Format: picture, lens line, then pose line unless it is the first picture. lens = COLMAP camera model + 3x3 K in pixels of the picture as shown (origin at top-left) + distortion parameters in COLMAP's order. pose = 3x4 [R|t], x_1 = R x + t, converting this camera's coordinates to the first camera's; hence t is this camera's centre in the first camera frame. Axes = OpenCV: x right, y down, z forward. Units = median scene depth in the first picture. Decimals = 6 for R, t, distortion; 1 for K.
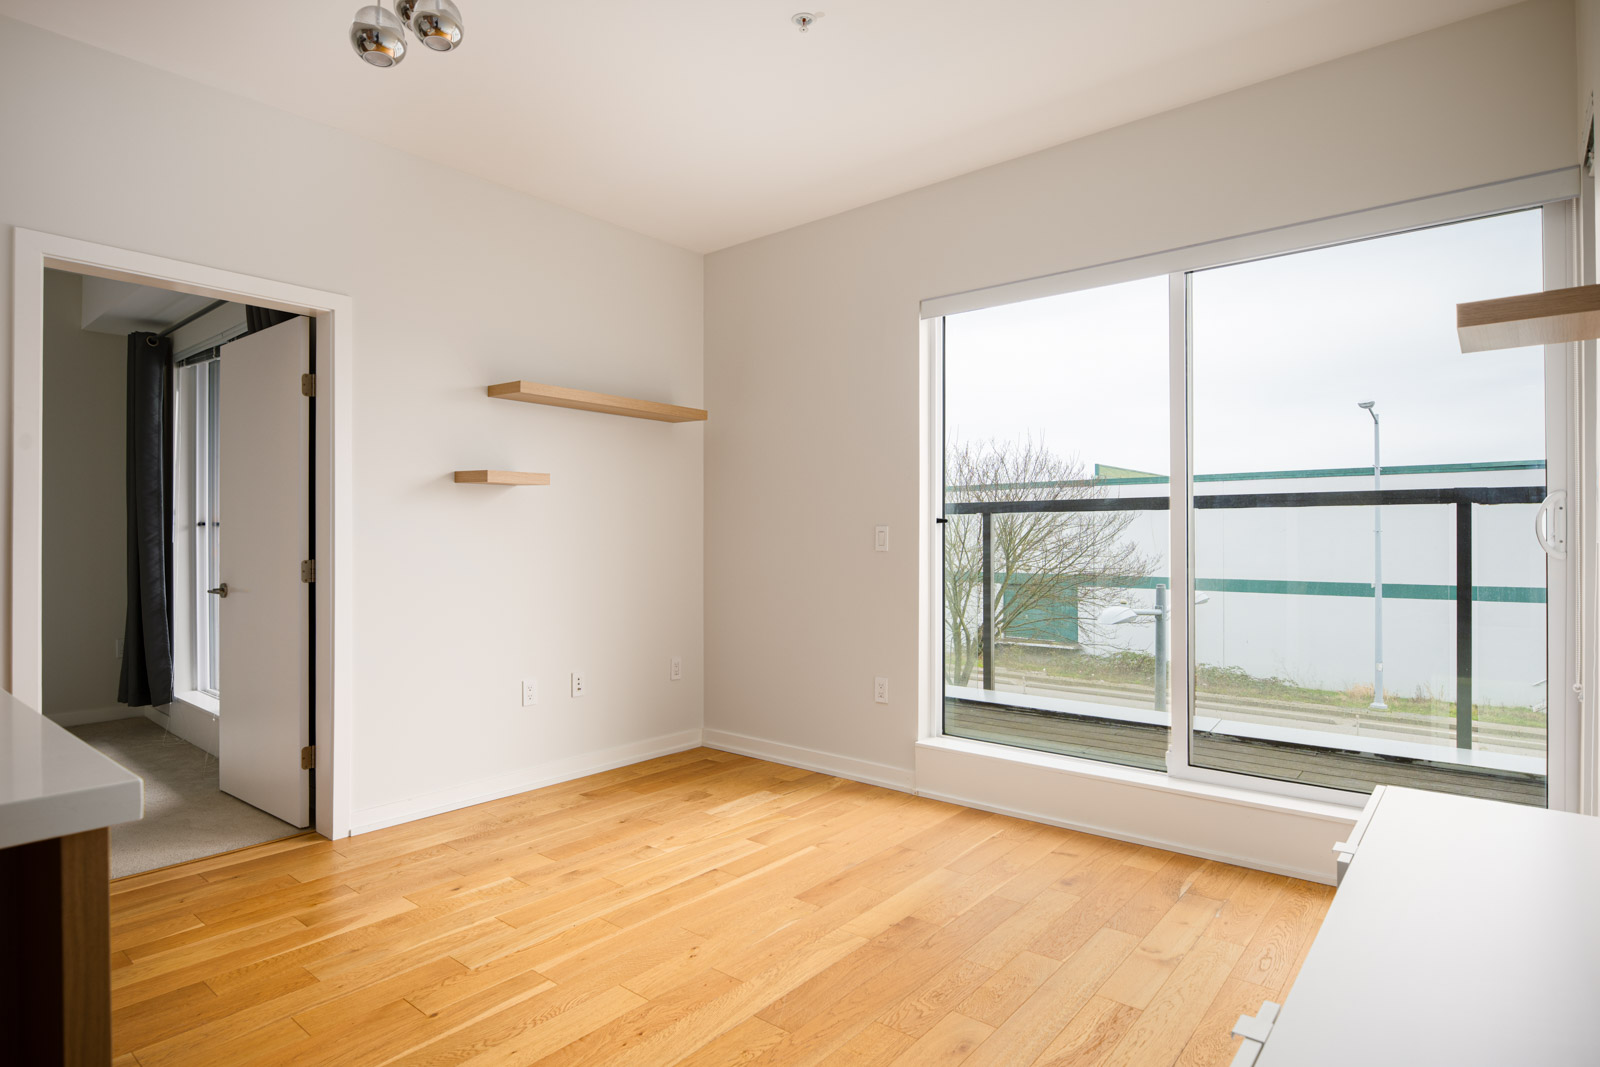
lens RADIAL K [[841.8, 0, 800.0], [0, 841.8, 533.5], [0, 0, 1]] dist [-0.036940, 0.000088]
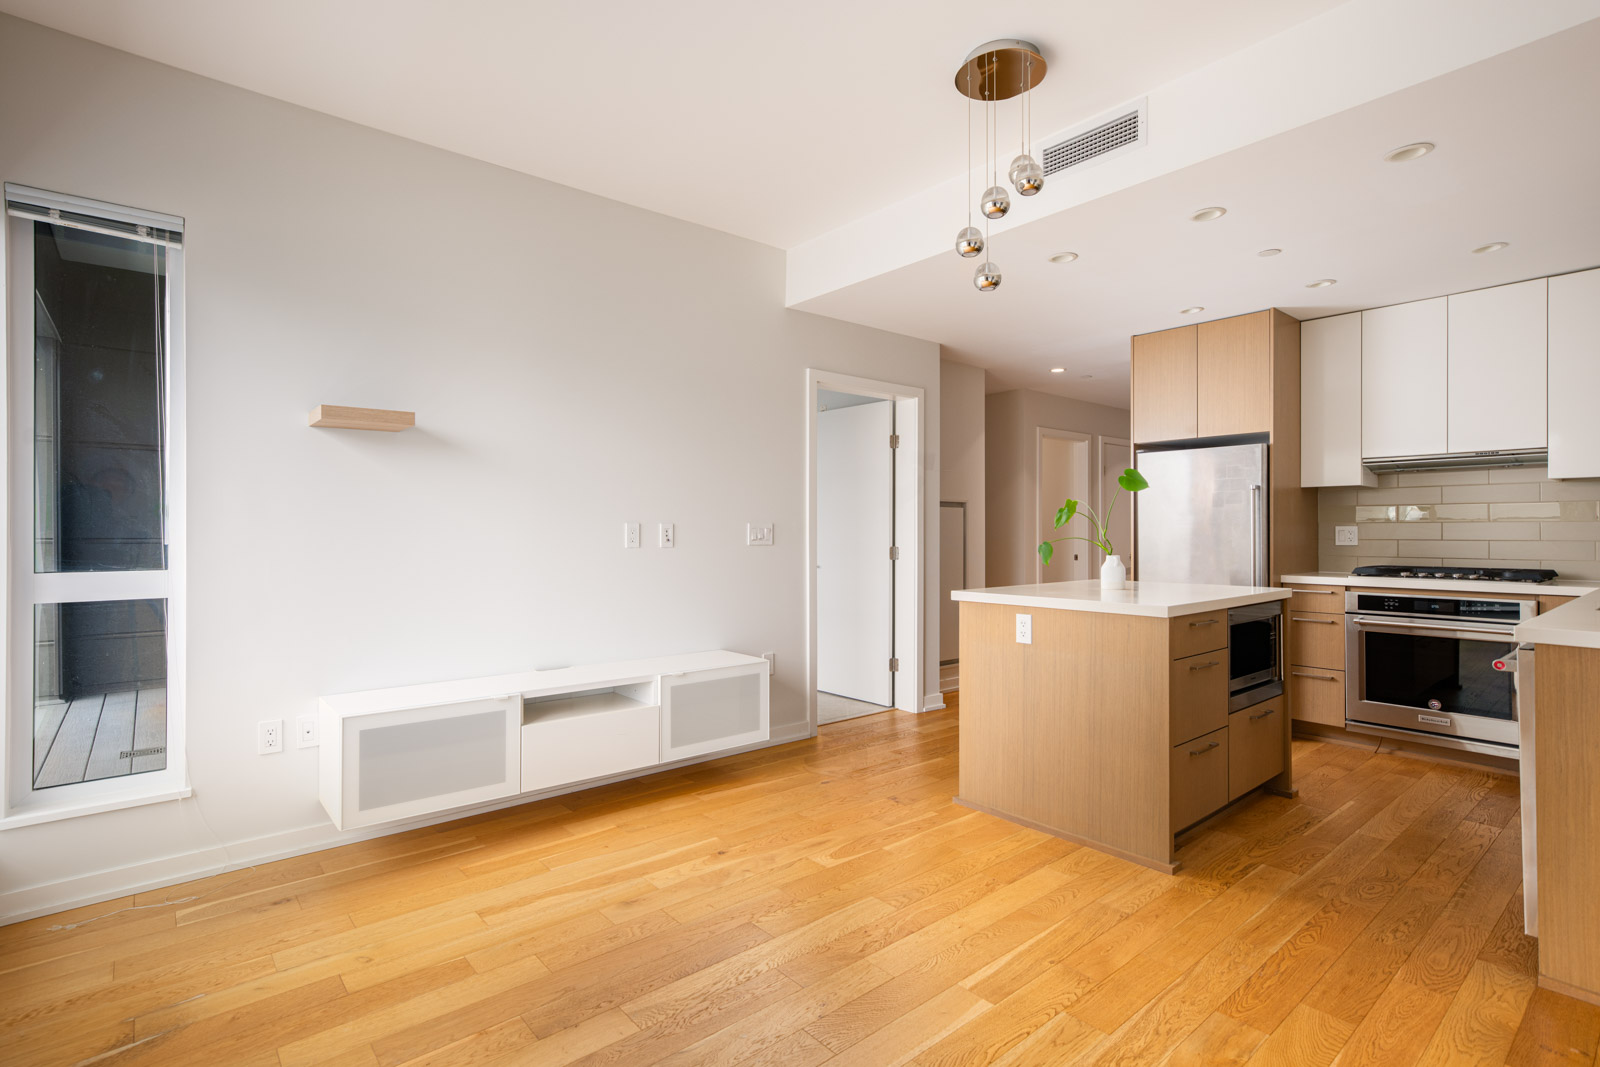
lens RADIAL K [[779.7, 0, 800.0], [0, 779.7, 533.5], [0, 0, 1]] dist [0.006420, 0.001149]
pose [[-0.984469, 0.002230, 0.175542, -0.175176], [0.001335, 0.999986, -0.005217, 0.000251], [-0.175551, -0.004902, -0.984458, 1.265559]]
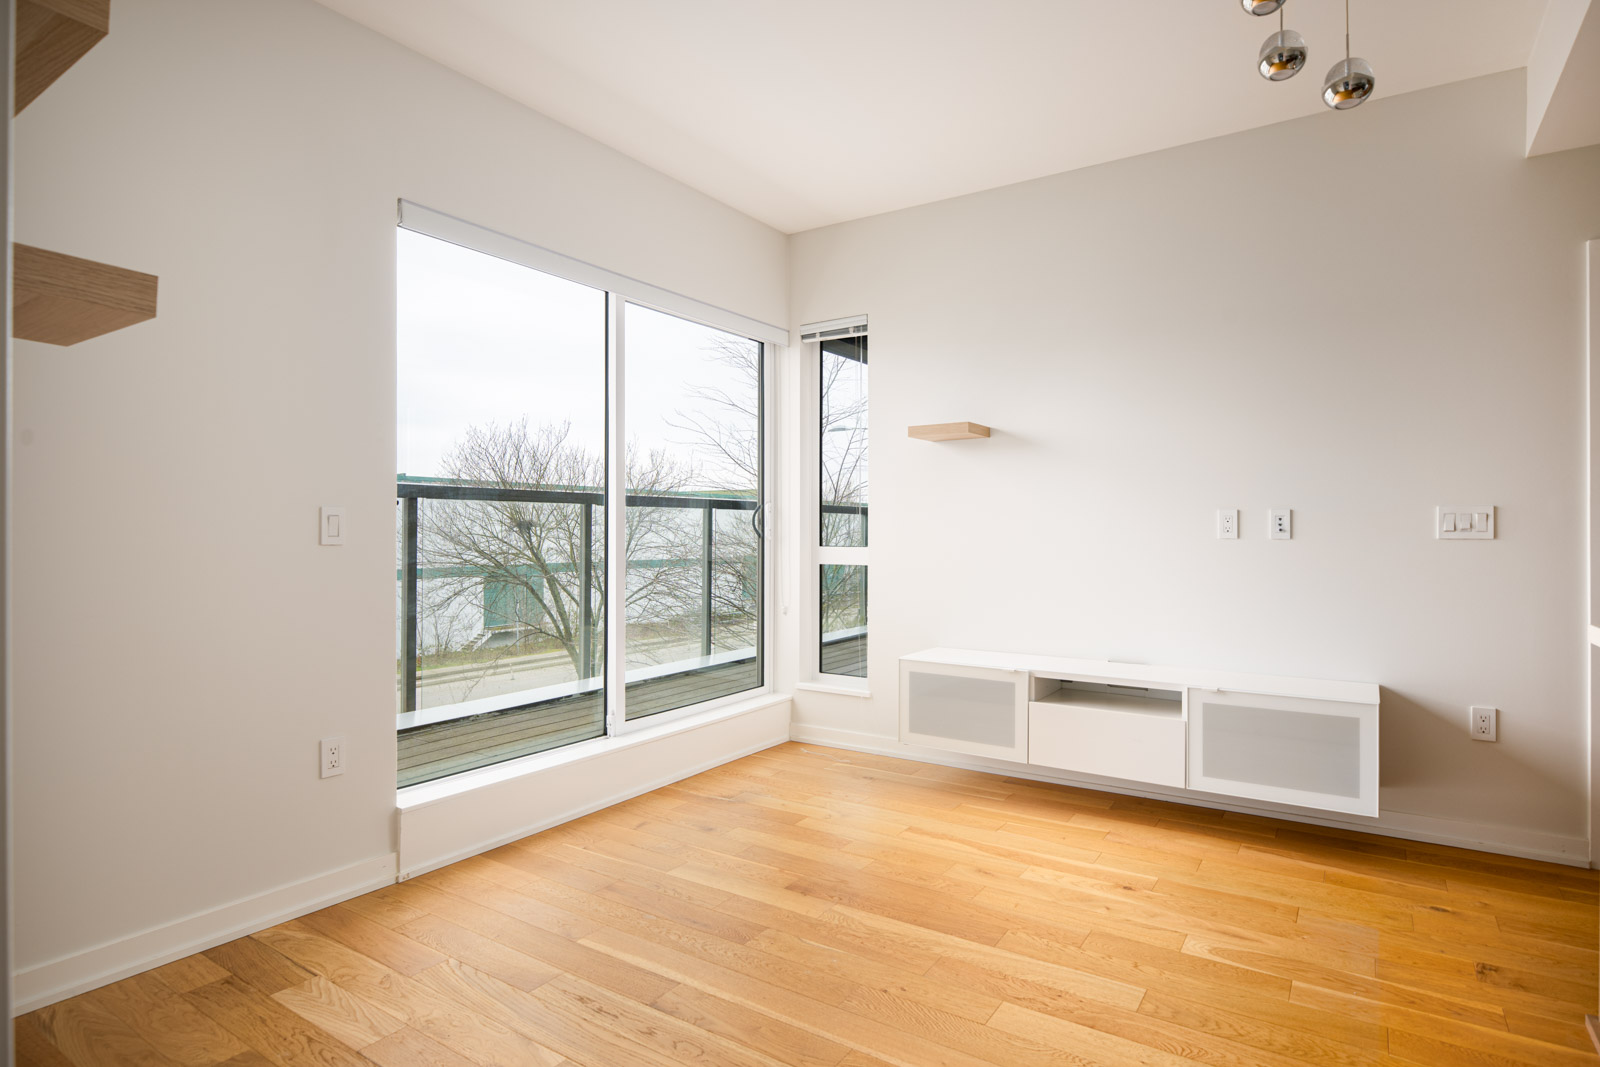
lens RADIAL K [[849.5, 0, 800.0], [0, 849.5, 533.5], [0, 0, 1]] dist [-0.013347, -0.000025]
pose [[-0.104490, -0.003700, 0.994519, -0.705029], [-0.006354, 0.999975, 0.003052, 0.008239], [-0.994506, -0.006000, -0.104511, 0.832302]]
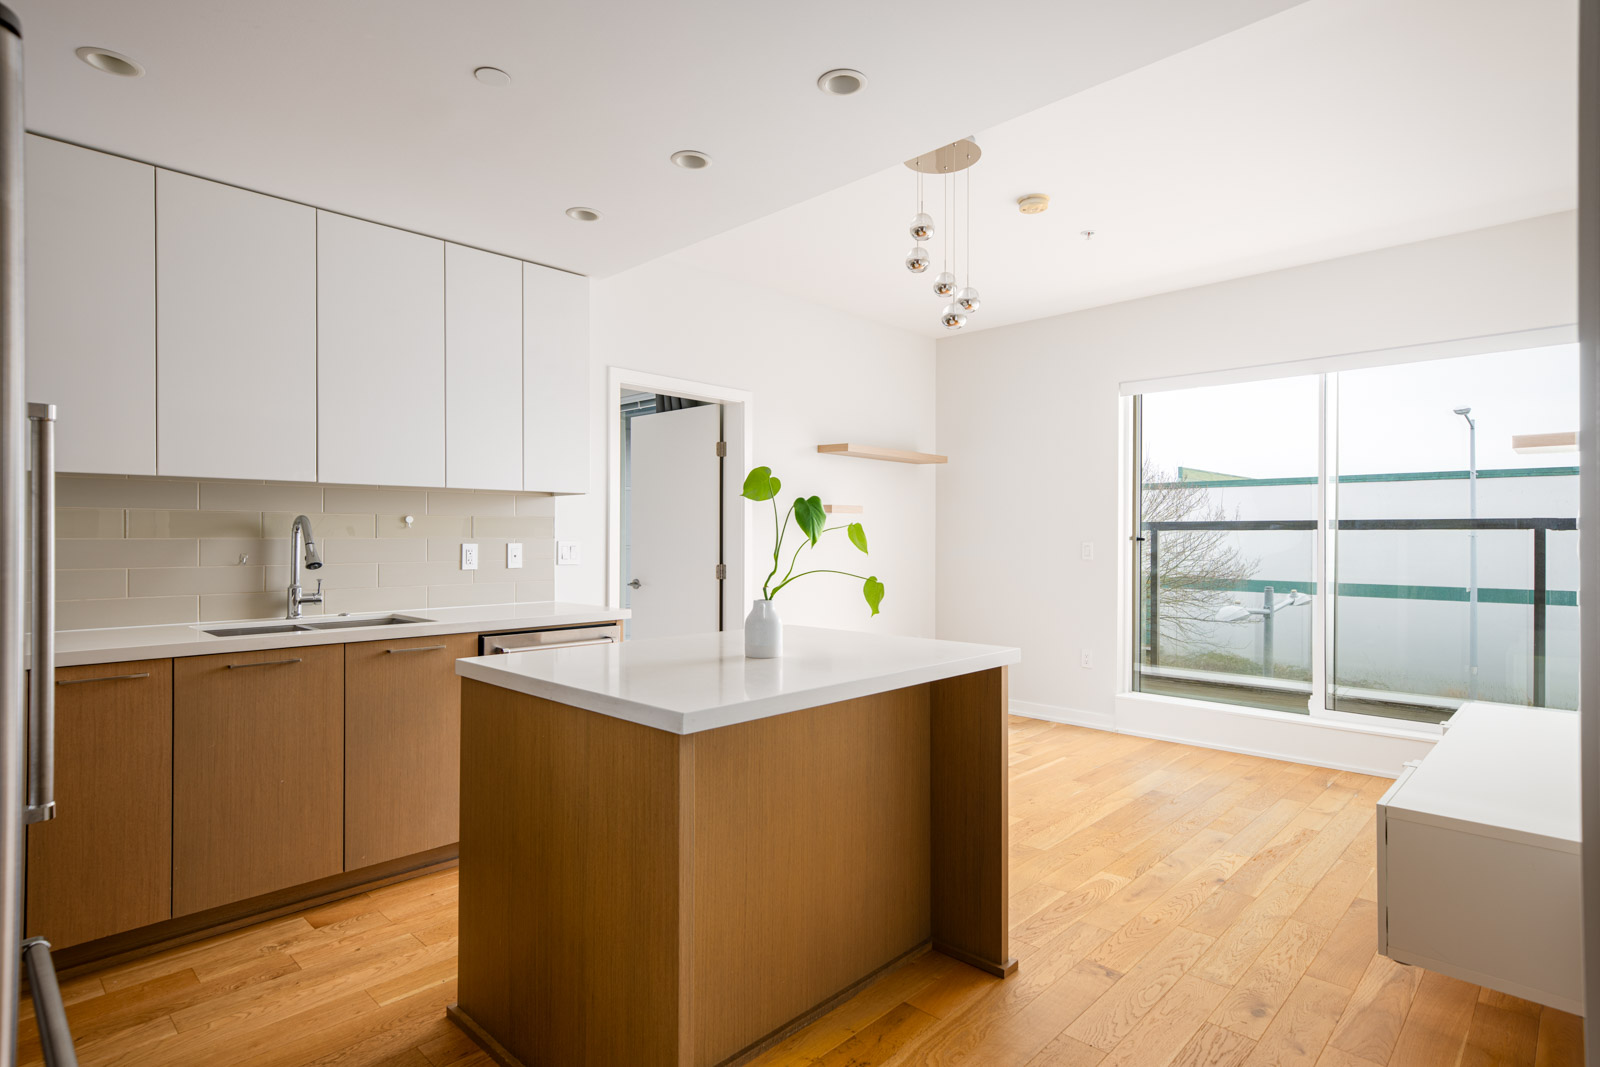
lens RADIAL K [[820.3, 0, 799.8], [0, 820.3, 529.0], [0, 0, 1]] dist [0.000853, 0.000760]
pose [[0.996958, 0.006708, -0.077648, -0.327616], [-0.006861, 0.999975, -0.001713, -0.031628], [0.077635, 0.002240, 0.996979, -0.487018]]
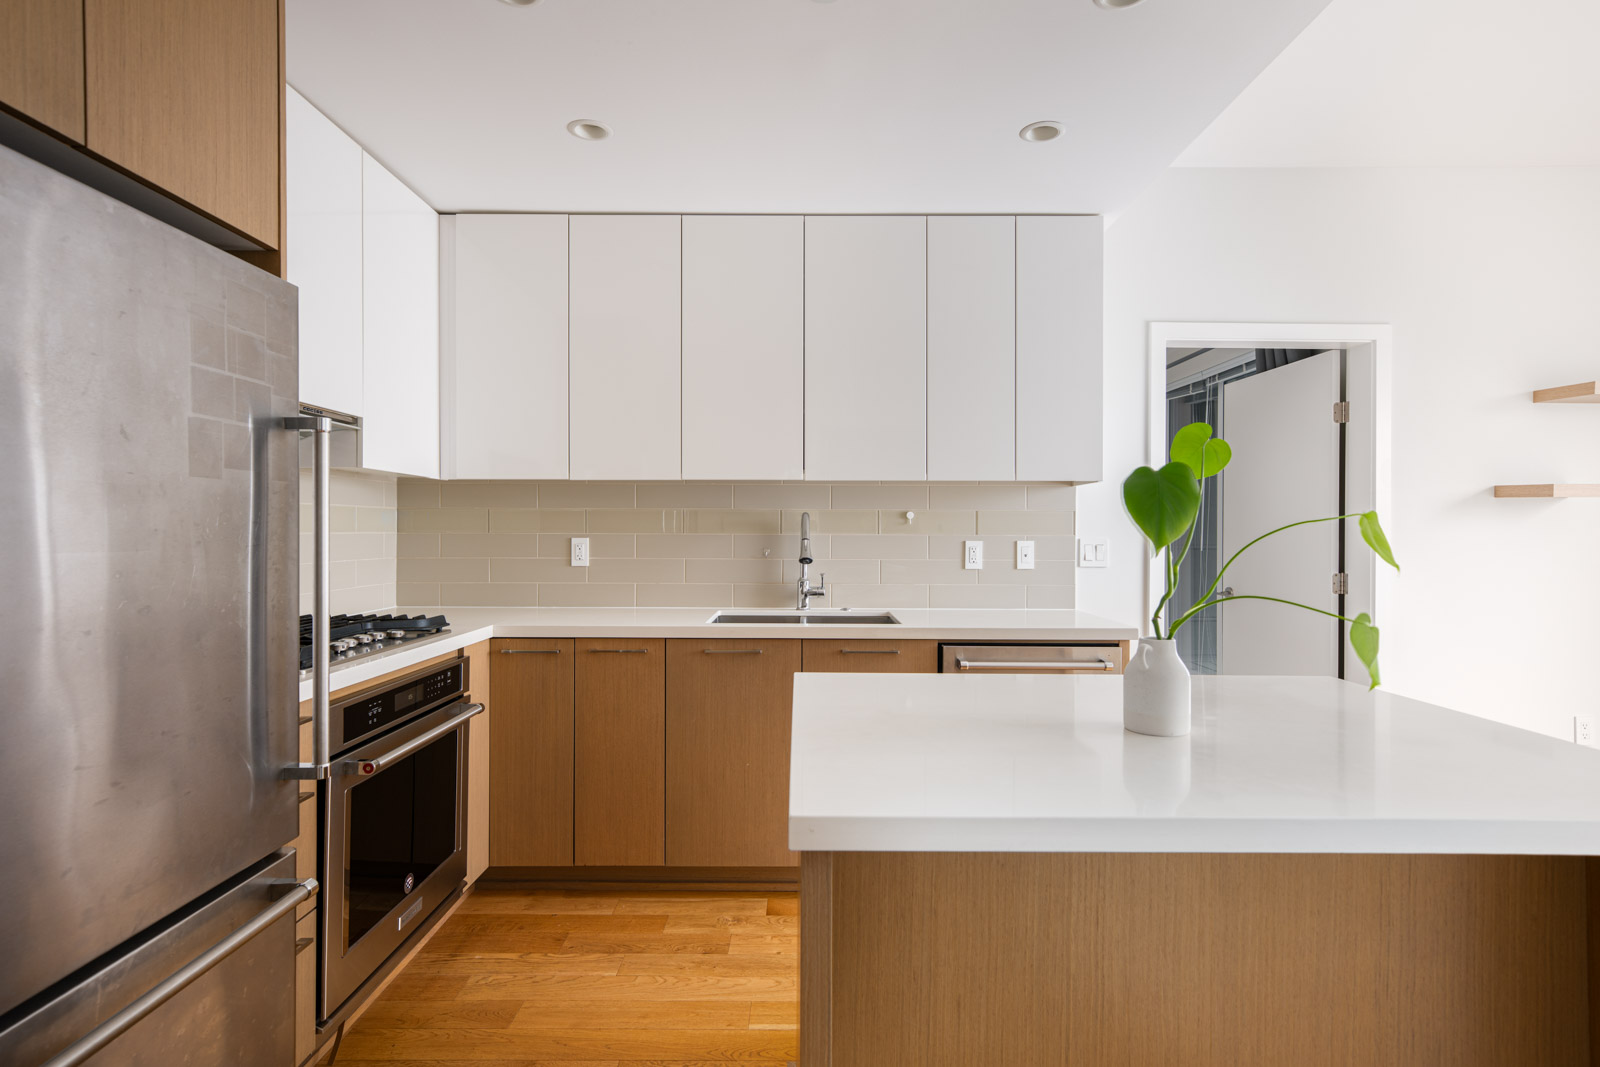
lens RADIAL K [[820.3, 0, 799.8], [0, 820.3, 529.0], [0, 0, 1]] dist [0.000853, 0.000760]
pose [[0.635334, 0.007668, -0.772200, -0.209969], [-0.003102, 0.999968, 0.007377, -0.032180], [0.772232, -0.002291, 0.635337, -0.227831]]
